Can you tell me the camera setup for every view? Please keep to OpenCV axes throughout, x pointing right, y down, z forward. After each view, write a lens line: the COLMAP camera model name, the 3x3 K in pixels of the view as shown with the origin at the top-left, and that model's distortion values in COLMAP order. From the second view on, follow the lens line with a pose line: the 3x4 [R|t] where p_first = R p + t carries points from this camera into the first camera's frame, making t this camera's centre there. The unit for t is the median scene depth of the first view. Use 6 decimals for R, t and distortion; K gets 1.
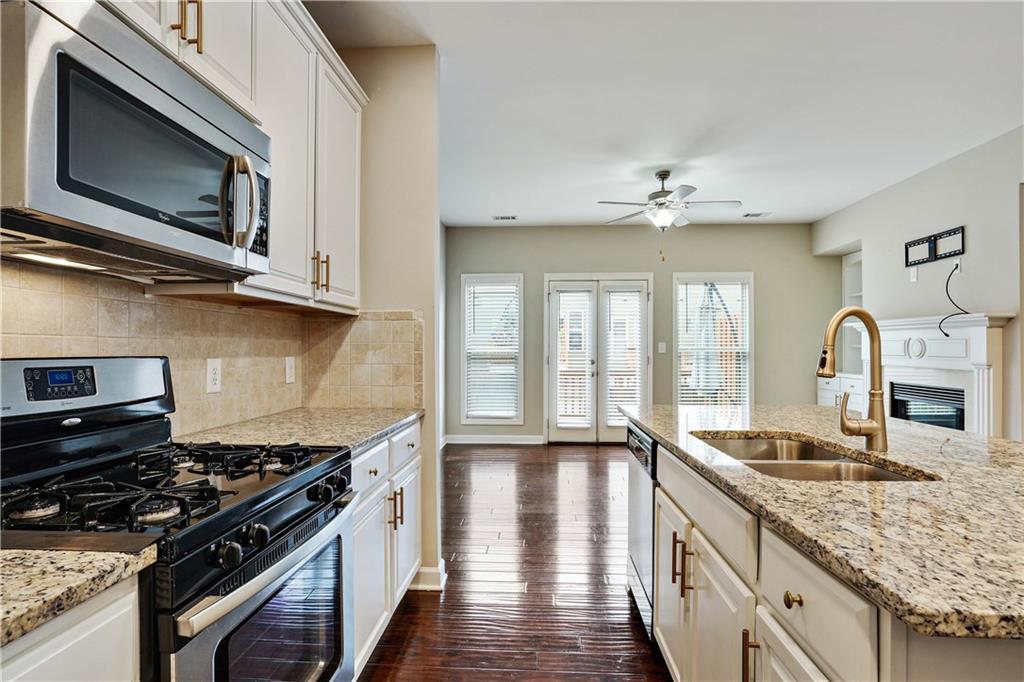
lens RADIAL K [[532.9, 0, 511.0], [0, 532.9, 345.8], [0, 0, 1]] dist [0.006796, -0.000155]
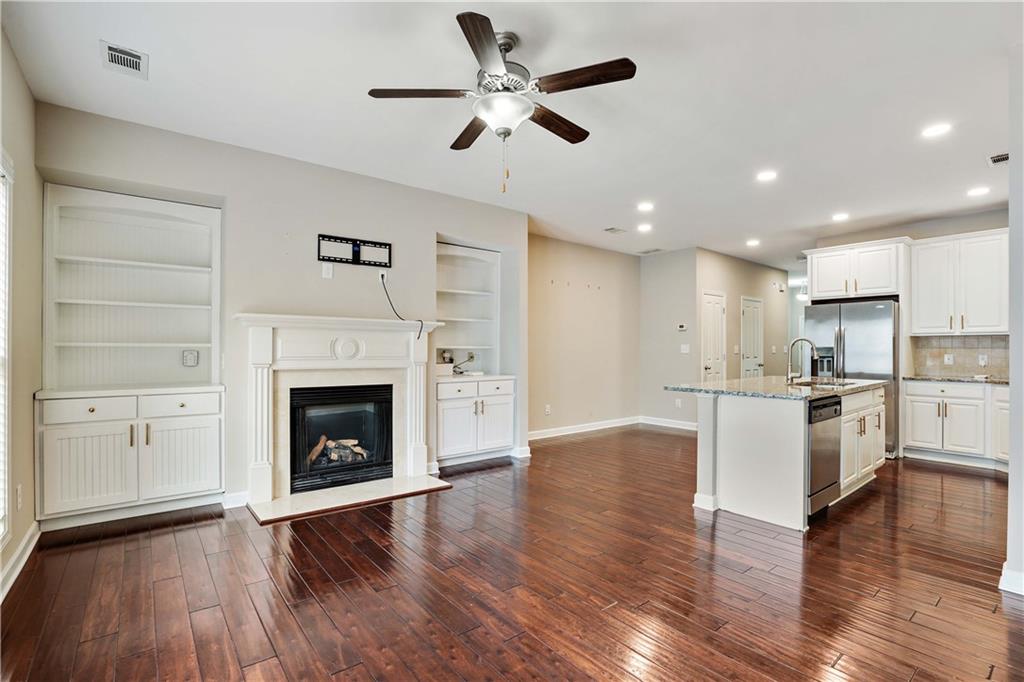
lens RADIAL K [[470.0, 0, 512.9], [0, 470.0, 345.7], [0, 0, 1]] dist [-0.033648, 0.003465]
pose [[-0.673636, 0.002981, 0.739058, -0.076402], [-0.007067, 0.999920, -0.010475, 0.005936], [-0.739030, -0.012279, -0.673561, 1.294684]]
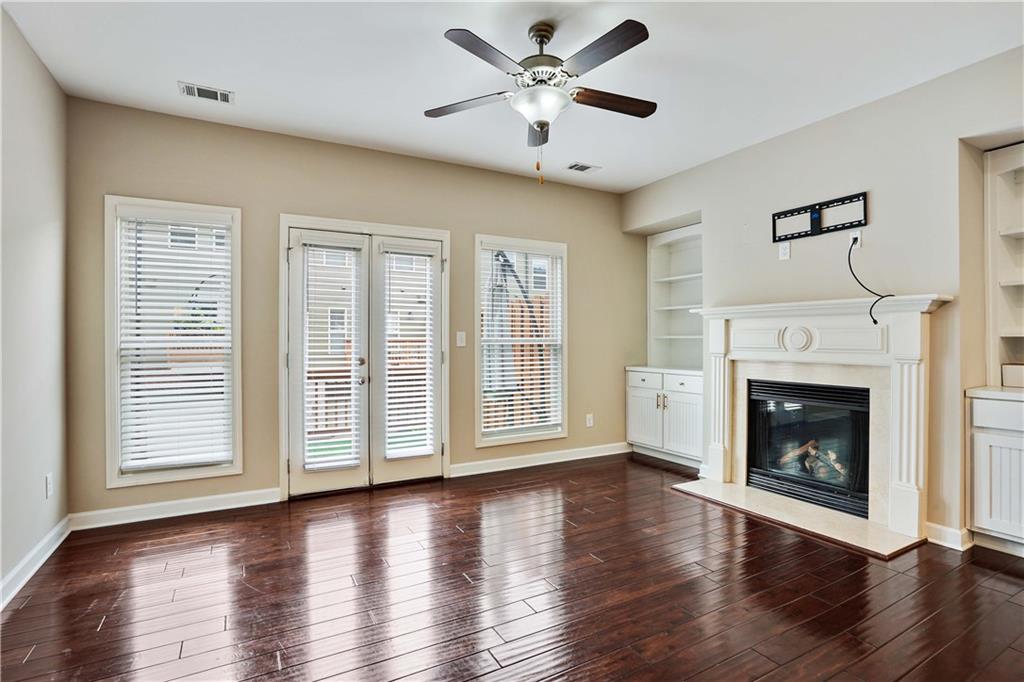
lens RADIAL K [[491.6, 0, 506.5], [0, 491.6, 343.8], [0, 0, 1]] dist [-0.042430, 0.001995]
pose [[0.842462, -0.004075, 0.538740, -0.023533], [-0.001350, 0.999952, 0.009675, 0.005127], [-0.538753, -0.008878, 0.842417, 0.585919]]
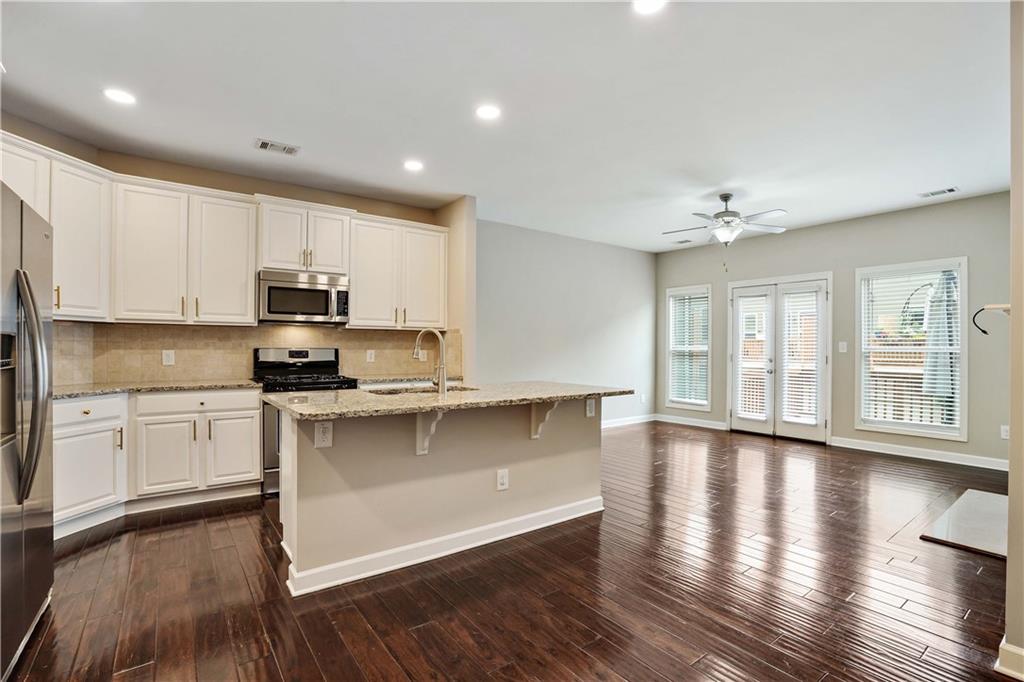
lens RADIAL K [[470.0, 0, 509.7], [0, 470.0, 350.1], [0, 0, 1]] dist [-0.033648, 0.003465]
pose [[0.645109, 0.007475, -0.764054, 0.750099], [0.000441, 0.999948, 0.010155, 0.000433], [0.764091, -0.006888, 0.645072, -0.011366]]
